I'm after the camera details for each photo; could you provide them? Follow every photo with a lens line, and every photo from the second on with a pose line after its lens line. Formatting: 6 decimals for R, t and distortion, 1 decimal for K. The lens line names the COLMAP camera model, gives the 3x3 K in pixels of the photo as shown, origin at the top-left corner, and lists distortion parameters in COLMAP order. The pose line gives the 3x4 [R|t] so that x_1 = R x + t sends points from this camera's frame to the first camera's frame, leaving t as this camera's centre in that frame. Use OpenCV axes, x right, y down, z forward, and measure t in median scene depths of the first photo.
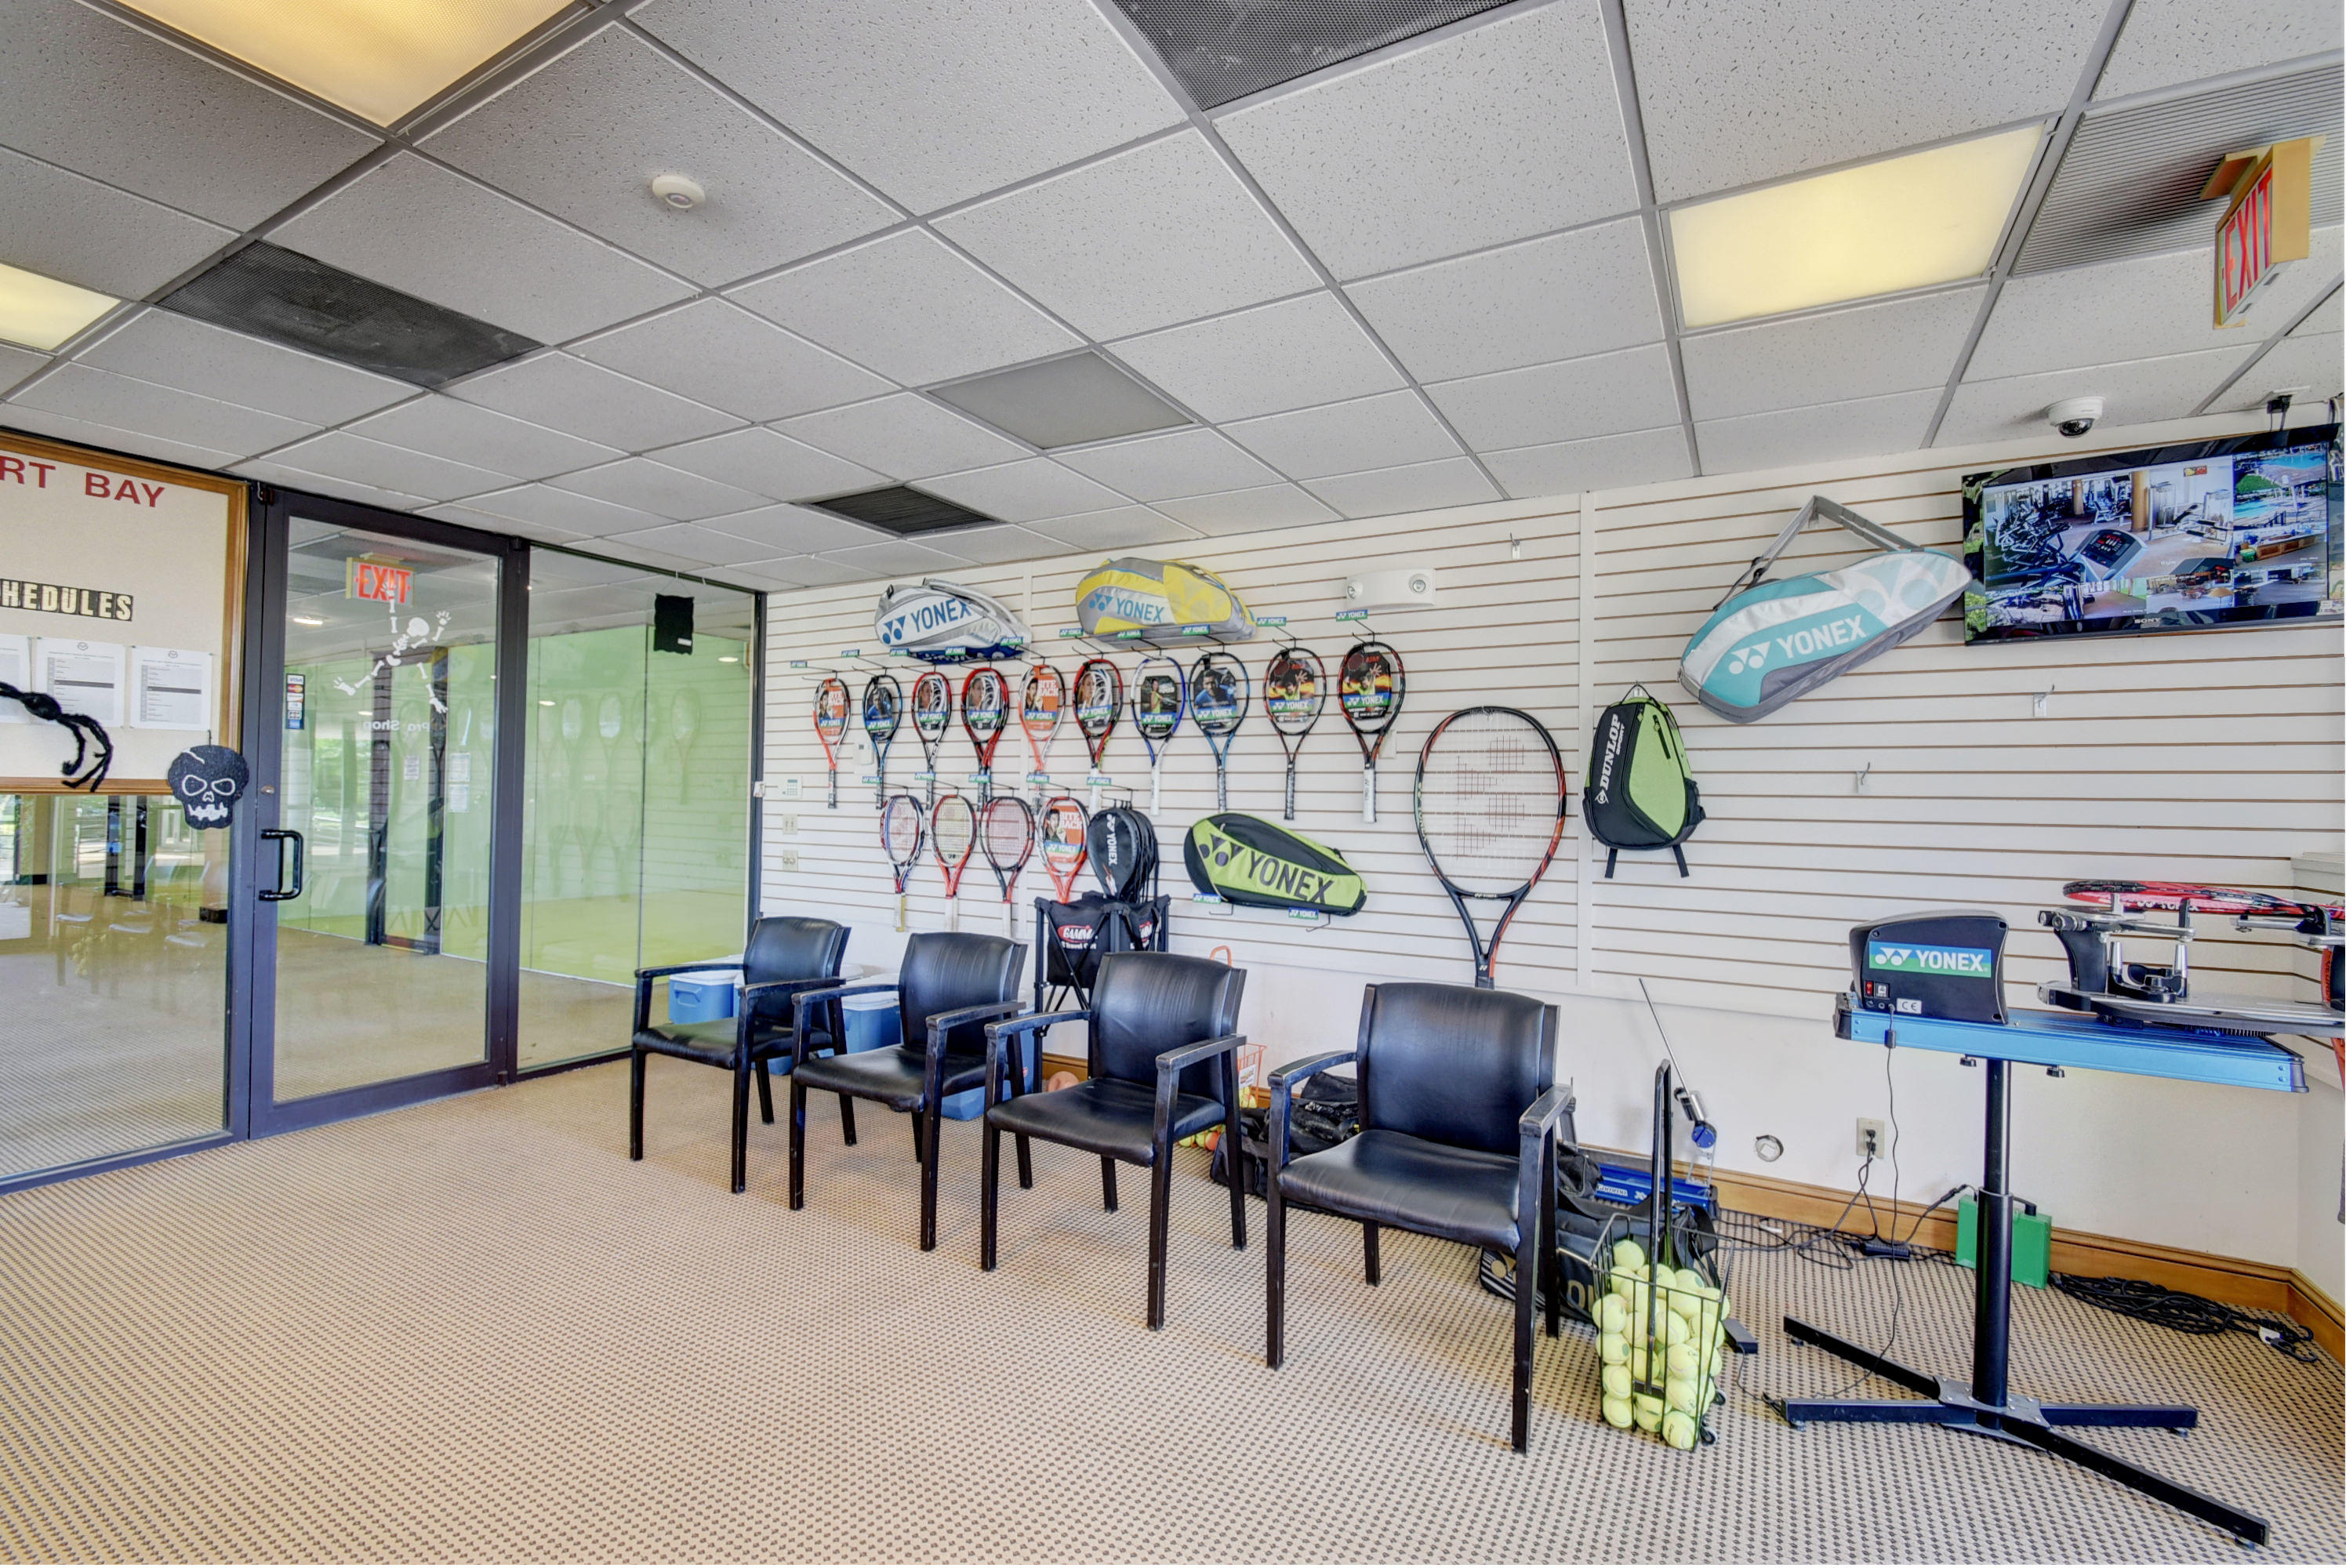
lens RADIAL K [[1038.5, 0, 1170.7], [0, 1038.5, 791.2], [0, 0, 1]] dist [-0.007932, -0.003886]
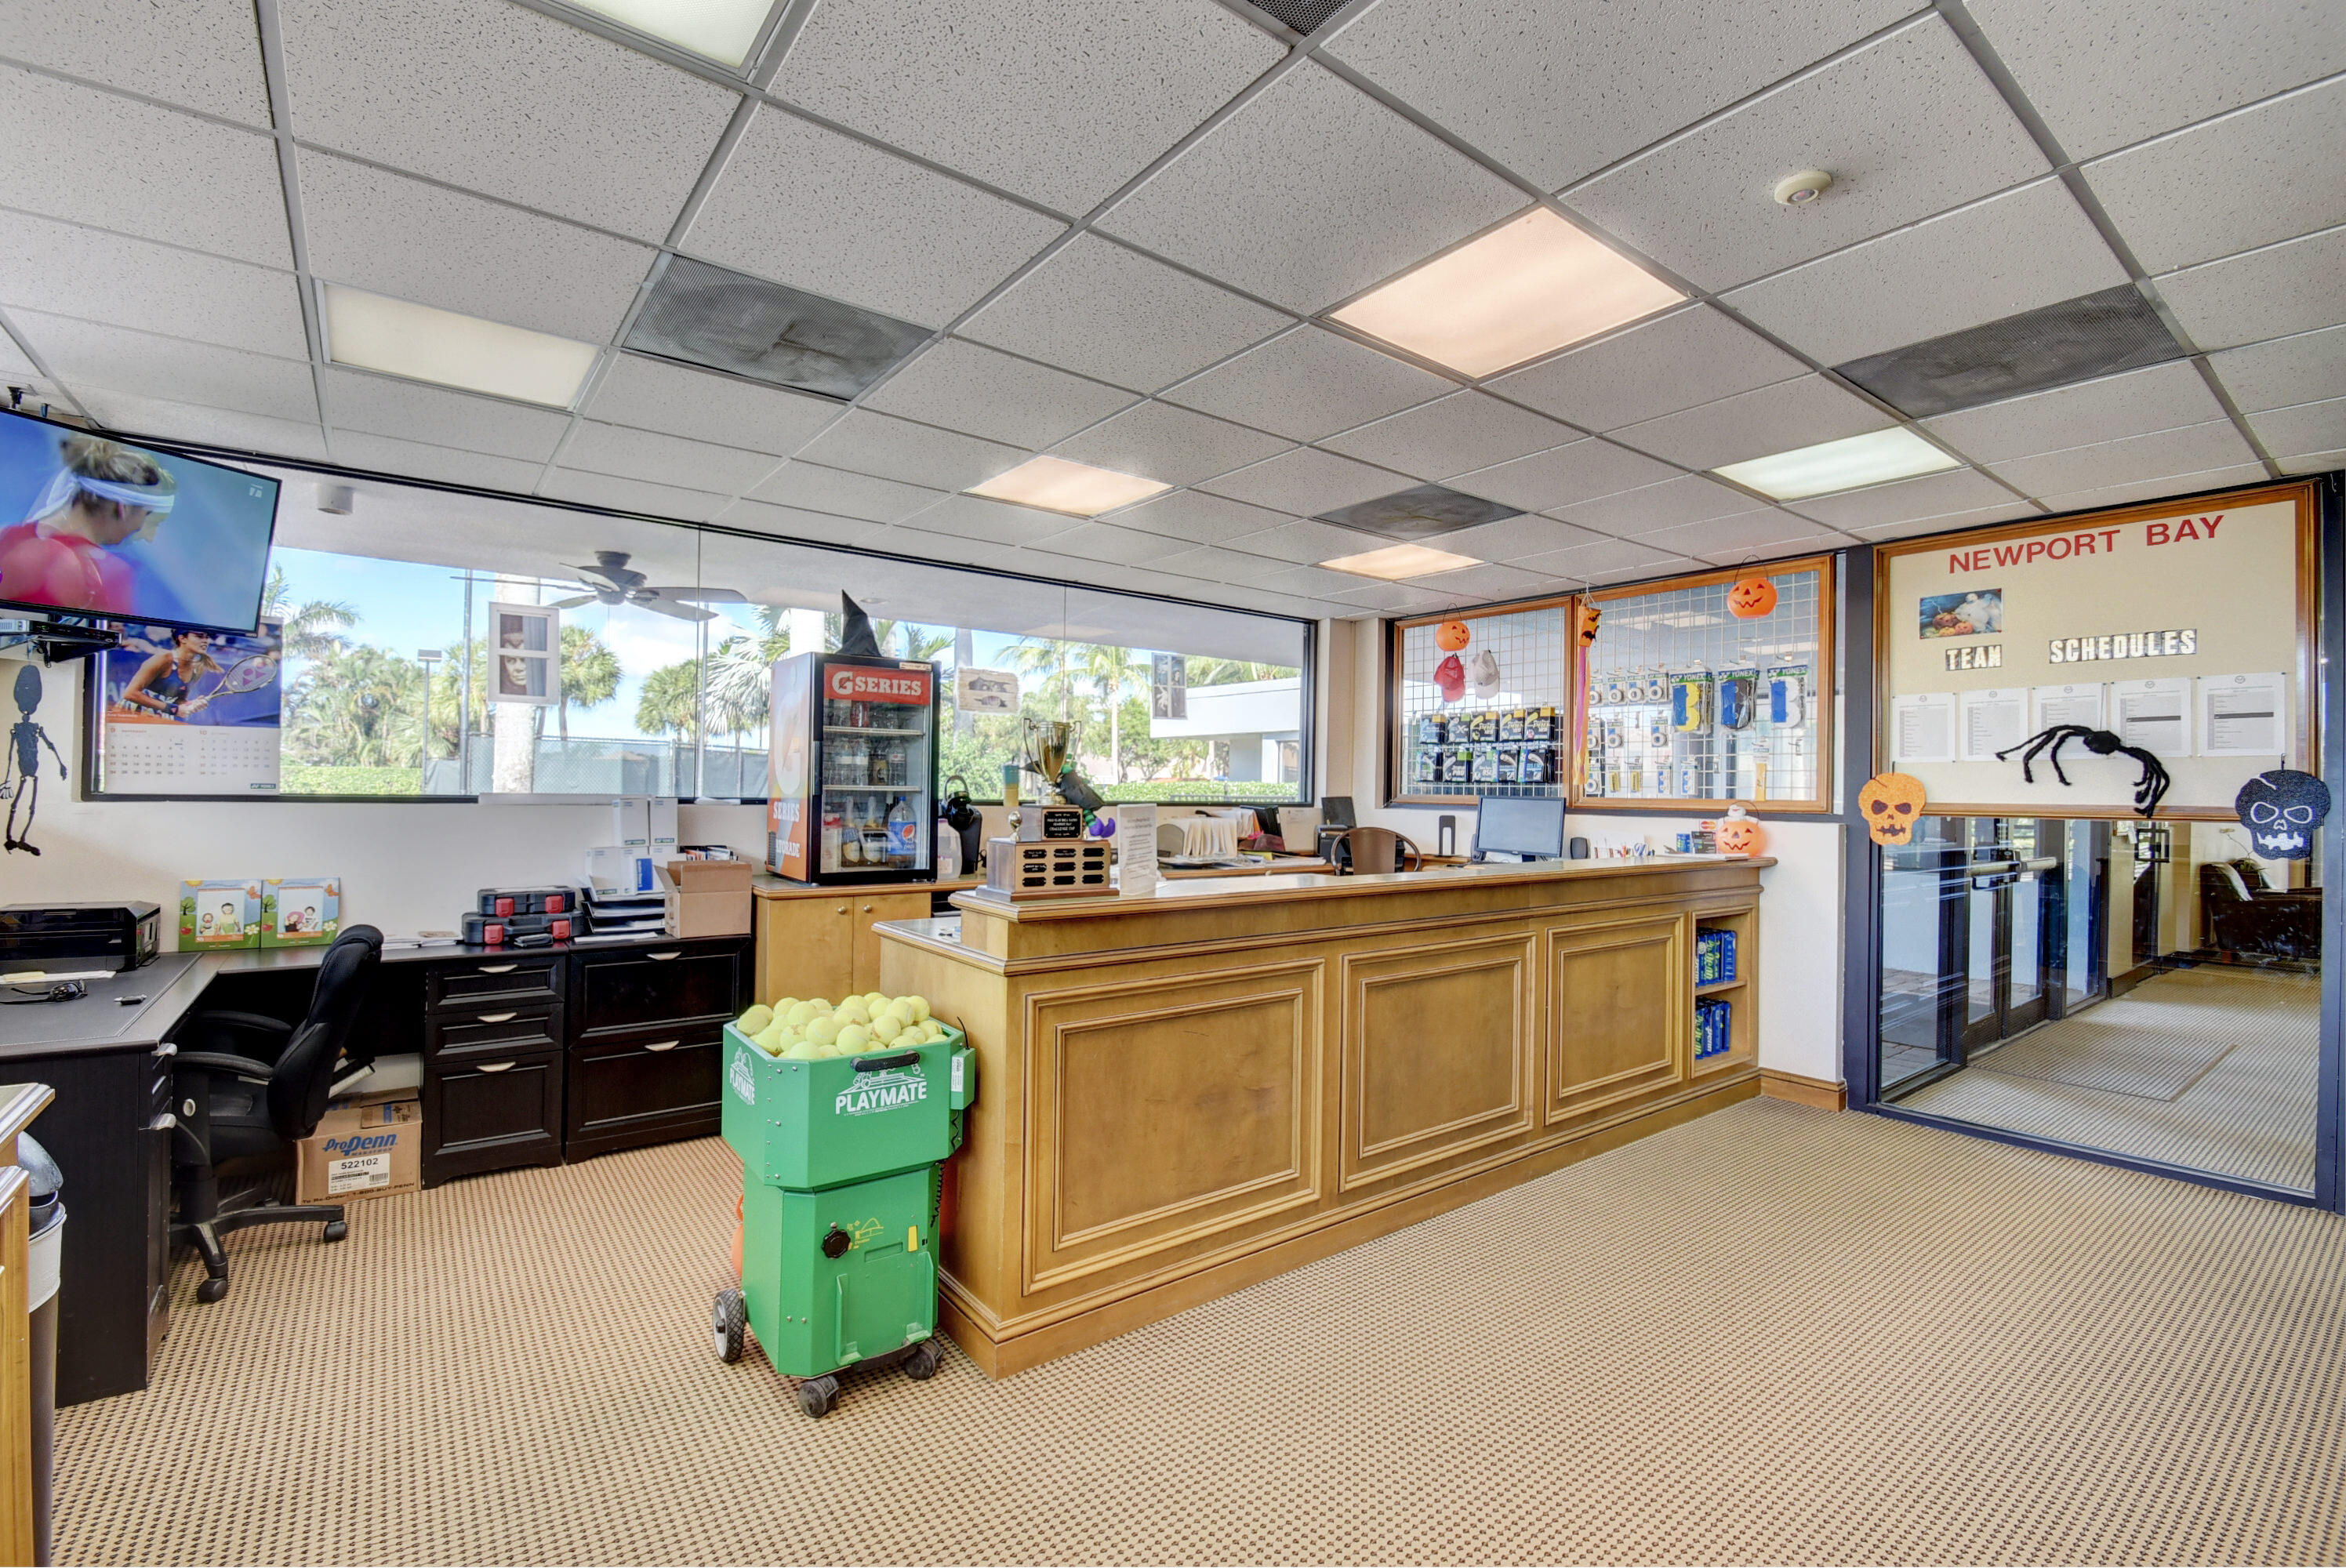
lens RADIAL K [[1038.5, 0, 1172.1], [0, 1038.5, 778.0], [0, 0, 1]] dist [-0.007932, -0.003886]
pose [[-0.386470, -0.030085, -0.921811, 0.342517], [-0.017090, 0.999530, -0.025457, 0.003793], [0.922144, 0.005915, -0.386802, 0.458897]]
